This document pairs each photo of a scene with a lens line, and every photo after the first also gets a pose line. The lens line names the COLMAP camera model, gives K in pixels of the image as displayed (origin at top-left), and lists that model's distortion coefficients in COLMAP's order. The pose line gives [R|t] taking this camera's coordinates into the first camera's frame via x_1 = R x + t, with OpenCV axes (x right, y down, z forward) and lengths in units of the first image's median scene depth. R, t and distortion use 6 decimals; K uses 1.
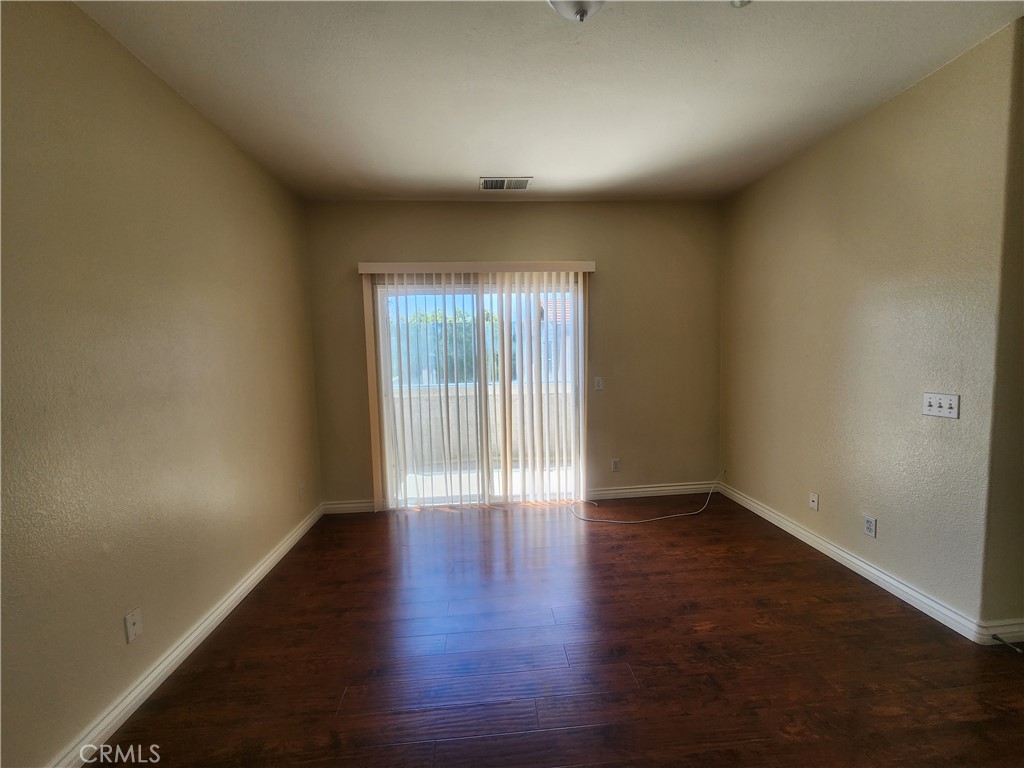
lens RADIAL K [[417.9, 0, 513.2], [0, 417.9, 385.4], [0, 0, 1]] dist [0.002608, -0.002267]
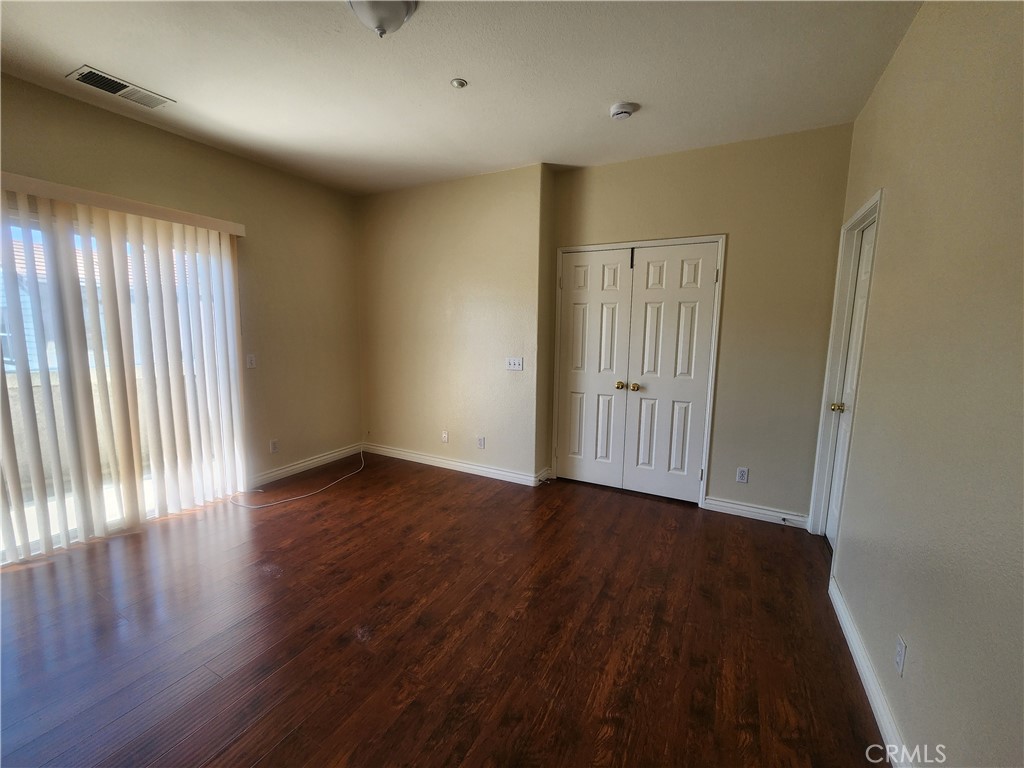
lens RADIAL K [[417.9, 0, 511.9], [0, 417.9, 386.3], [0, 0, 1]] dist [0.002608, -0.002267]
pose [[0.537301, -0.083274, 0.839269, -0.288301], [0.041424, 0.996518, 0.072357, 0.008823], [-0.842372, -0.004111, 0.538880, 0.029159]]
